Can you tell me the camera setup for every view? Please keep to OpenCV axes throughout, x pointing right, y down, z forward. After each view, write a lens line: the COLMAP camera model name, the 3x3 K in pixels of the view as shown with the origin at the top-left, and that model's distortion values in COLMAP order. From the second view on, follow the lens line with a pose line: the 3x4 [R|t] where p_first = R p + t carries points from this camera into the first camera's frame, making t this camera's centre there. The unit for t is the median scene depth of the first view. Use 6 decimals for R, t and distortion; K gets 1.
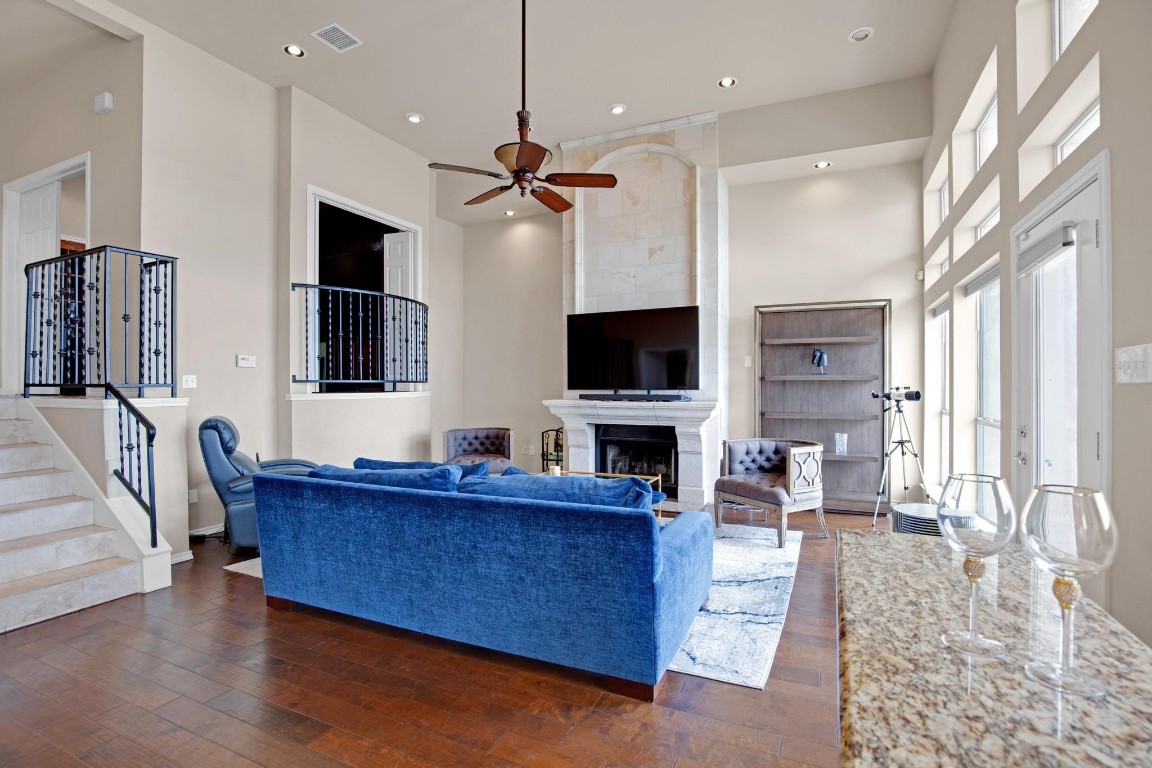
lens RADIAL K [[528.3, 0, 578.4], [0, 528.3, 387.3], [0, 0, 1]] dist [-0.002803, -0.000398]
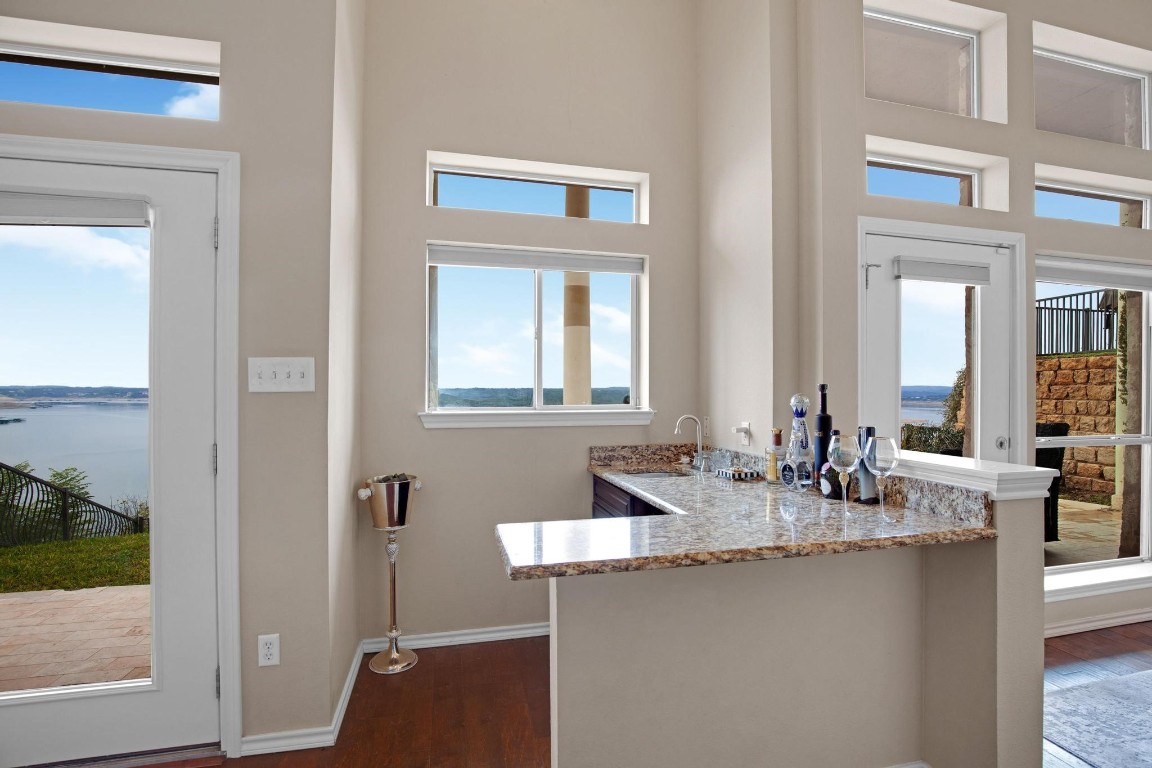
lens RADIAL K [[528.3, 0, 578.4], [0, 528.3, 387.3], [0, 0, 1]] dist [-0.002803, -0.000398]
pose [[-0.636742, 0.011227, 0.770995, -0.160141], [0.002345, 0.999918, -0.012624, -0.001678], [-0.771073, -0.006230, -0.636716, 1.139555]]
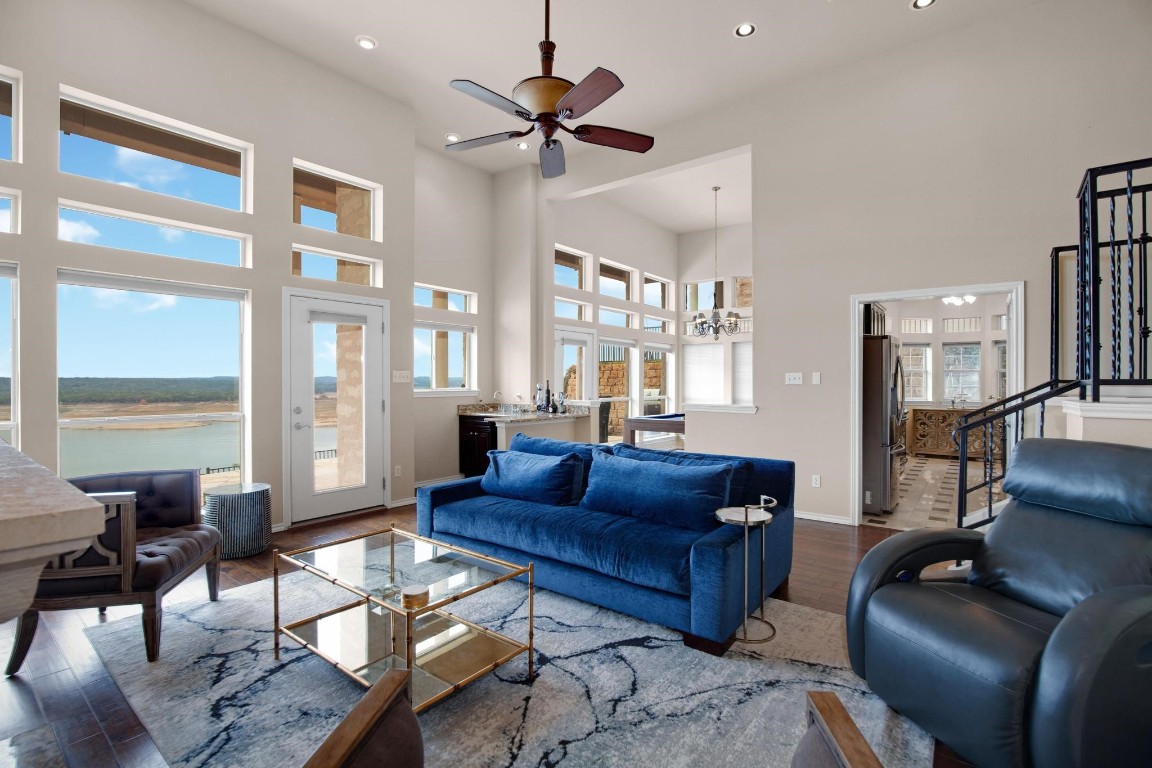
lens RADIAL K [[528.3, 0, 578.4], [0, 528.3, 387.3], [0, 0, 1]] dist [-0.002803, -0.000398]
pose [[-0.977190, 0.000652, 0.212365, -0.626050], [0.002618, 0.999956, 0.008980, -0.002658], [-0.212350, 0.009331, -0.977149, 3.646849]]
